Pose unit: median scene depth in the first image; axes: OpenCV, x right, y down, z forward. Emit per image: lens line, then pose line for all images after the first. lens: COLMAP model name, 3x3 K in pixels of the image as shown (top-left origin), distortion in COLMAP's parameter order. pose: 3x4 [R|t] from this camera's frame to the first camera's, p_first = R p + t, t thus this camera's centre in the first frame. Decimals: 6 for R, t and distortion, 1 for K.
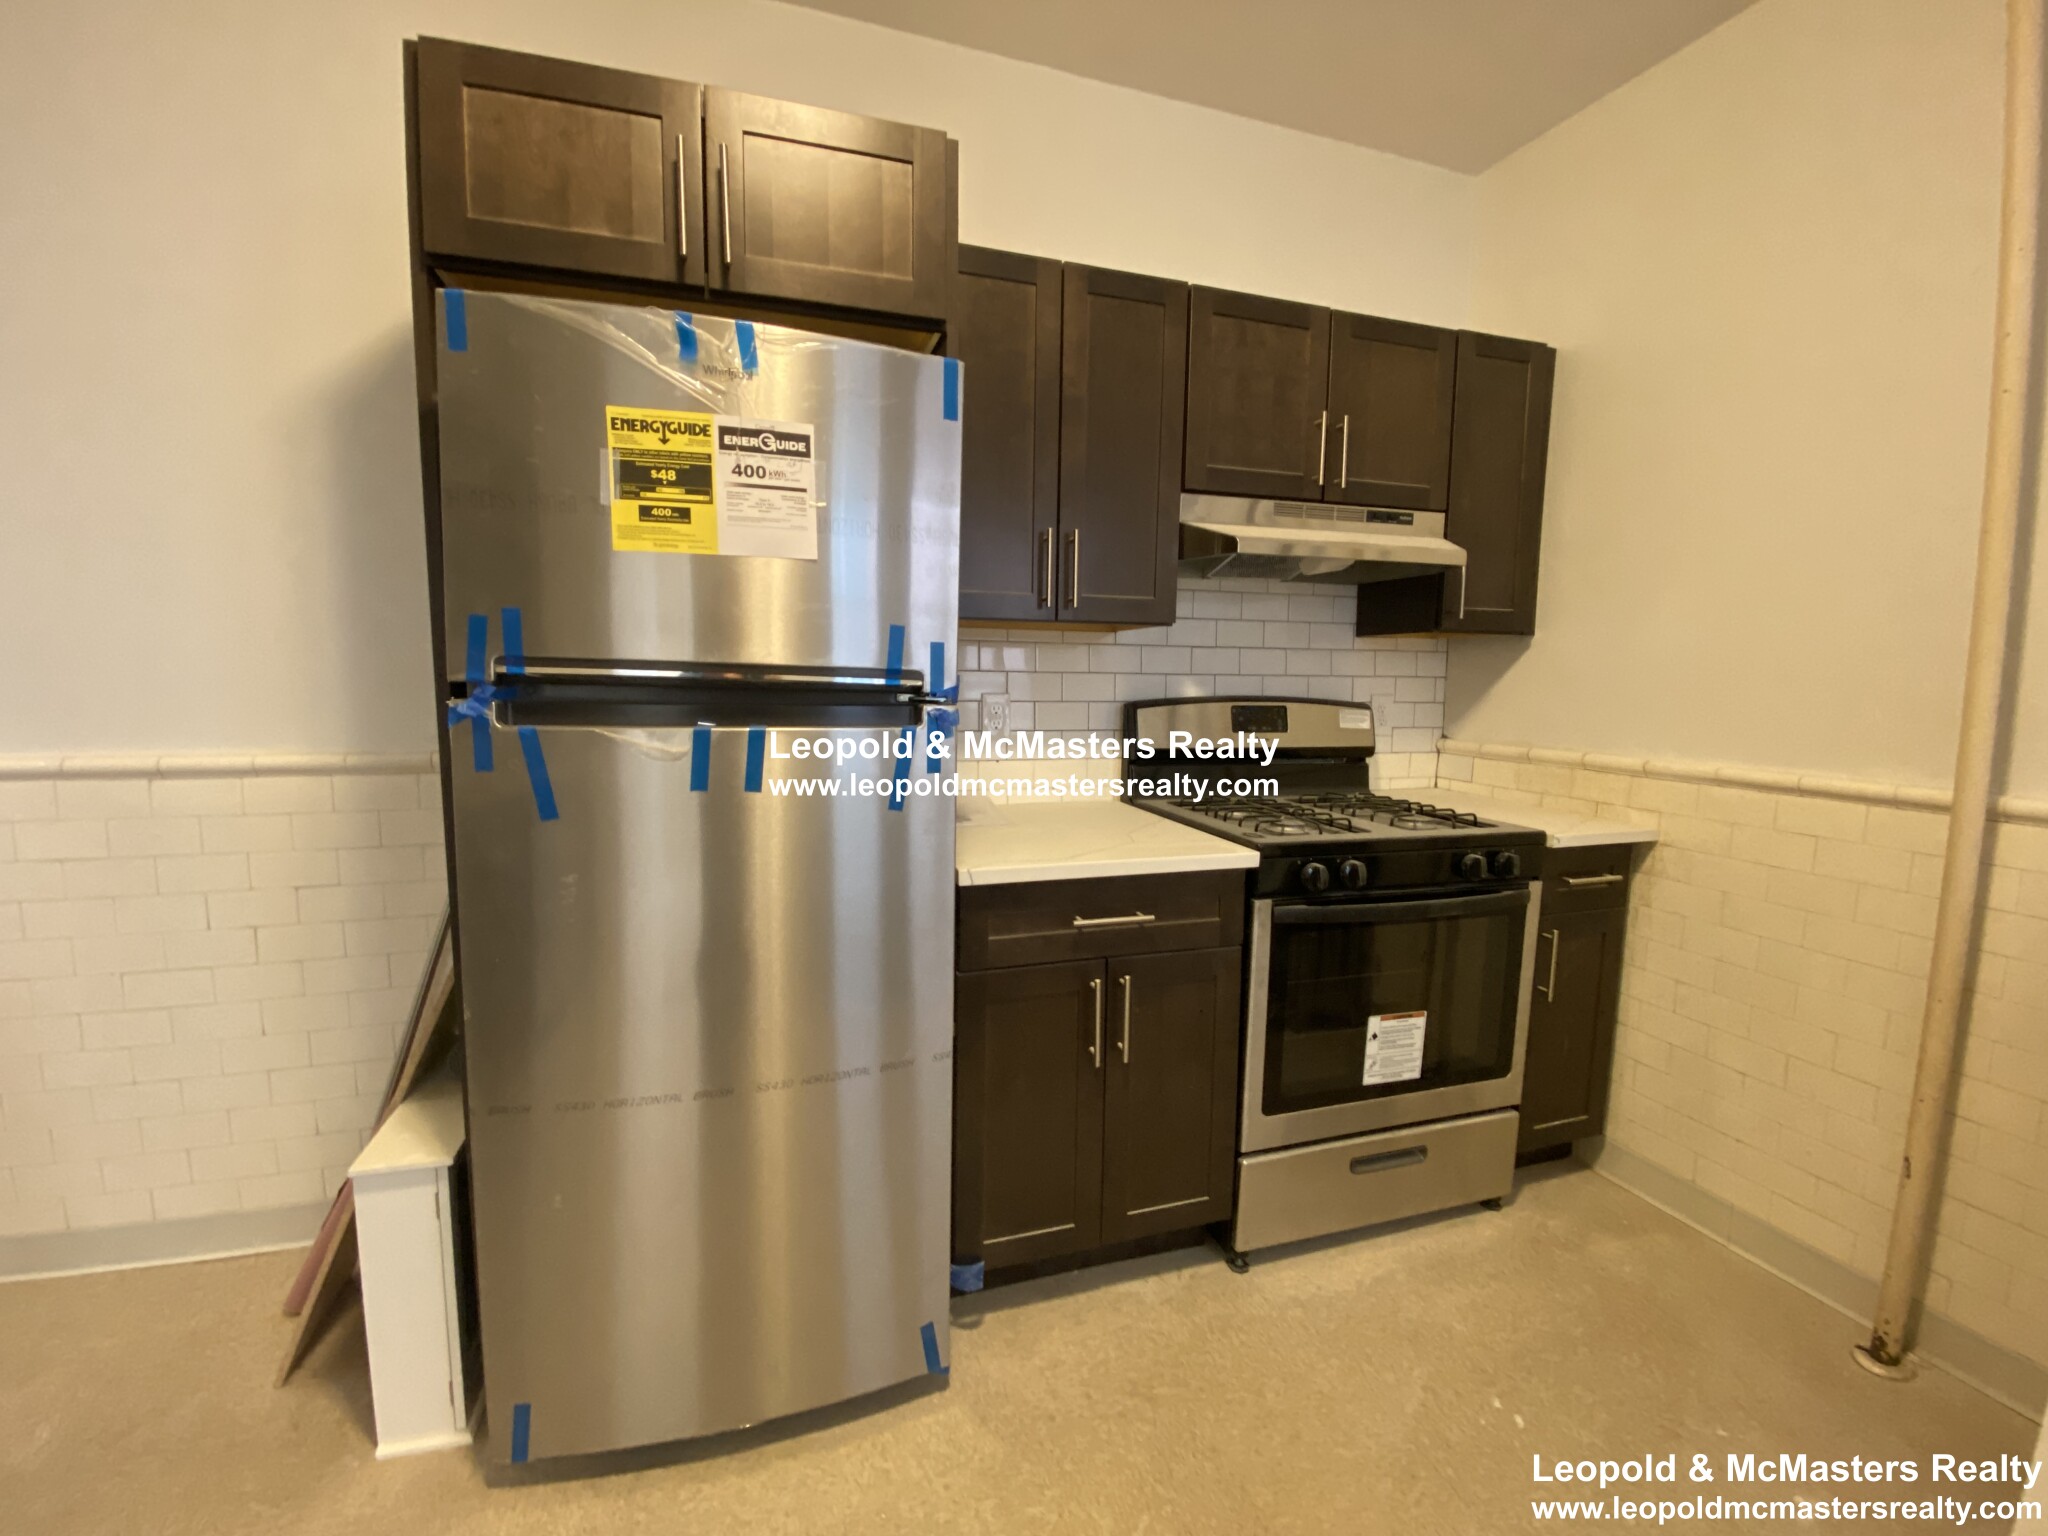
lens RADIAL K [[837.3, 0, 1024.7], [0, 837.3, 769.6], [0, 0, 1]] dist [0.012022, -0.003261]
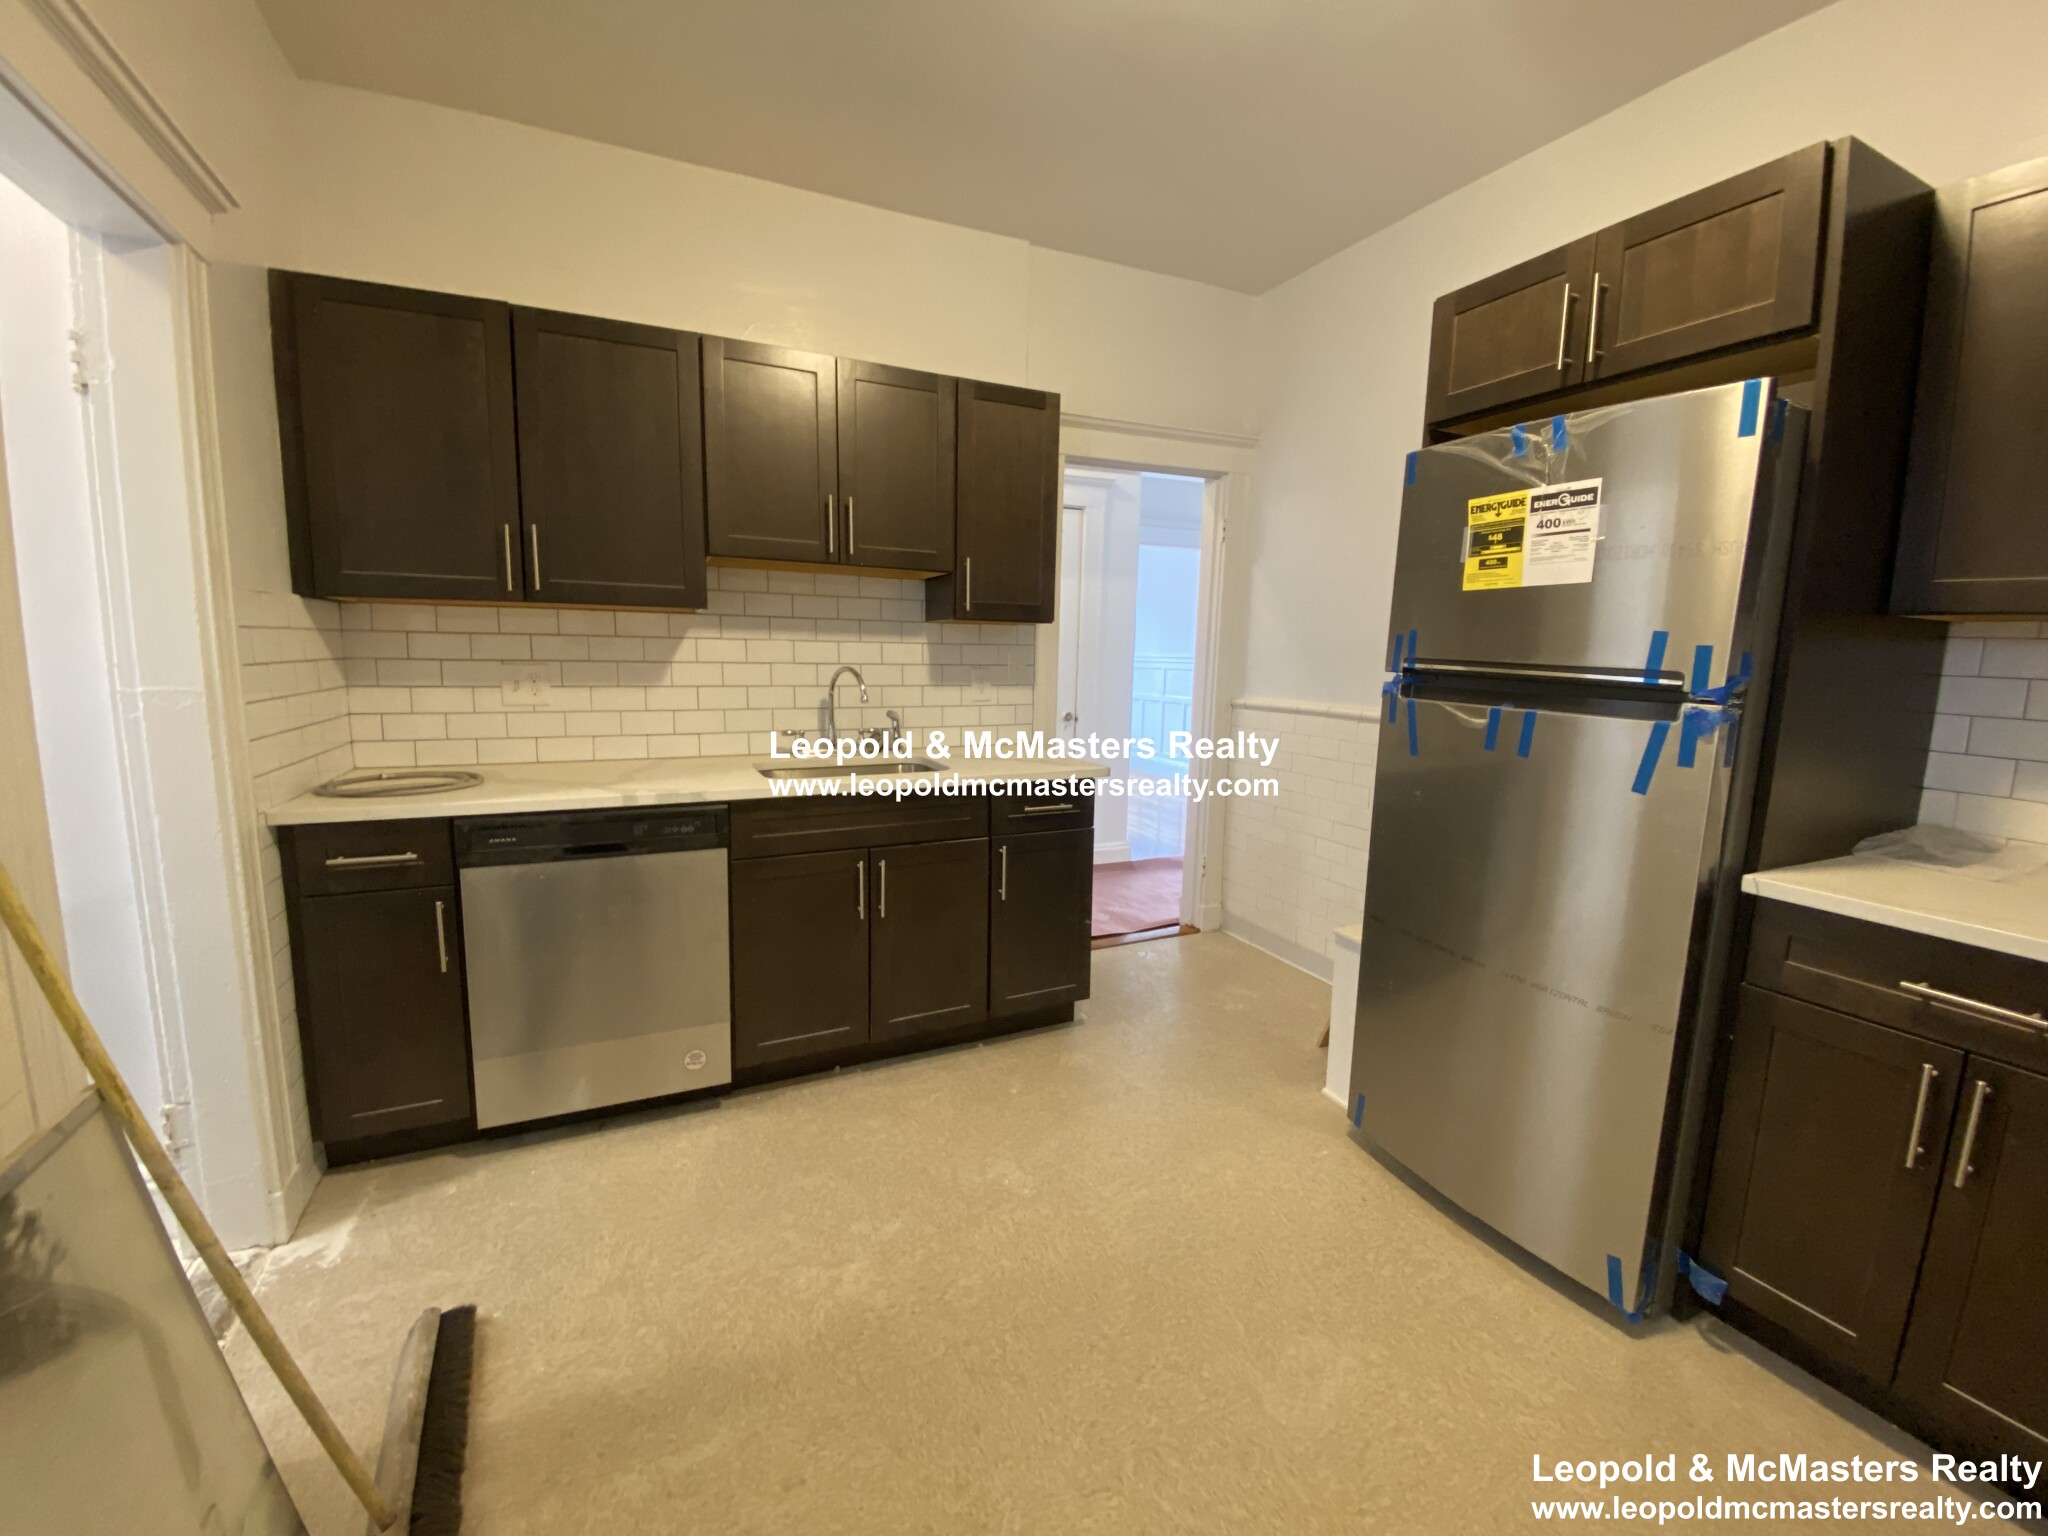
lens RADIAL K [[837.3, 0, 1016.4], [0, 837.3, 765.5], [0, 0, 1]] dist [0.012022, -0.003261]
pose [[0.146894, 0.131684, -0.980348, 0.952125], [-0.131668, 0.984882, 0.112564, -0.005244], [0.980350, 0.112546, 0.162012, -0.036697]]
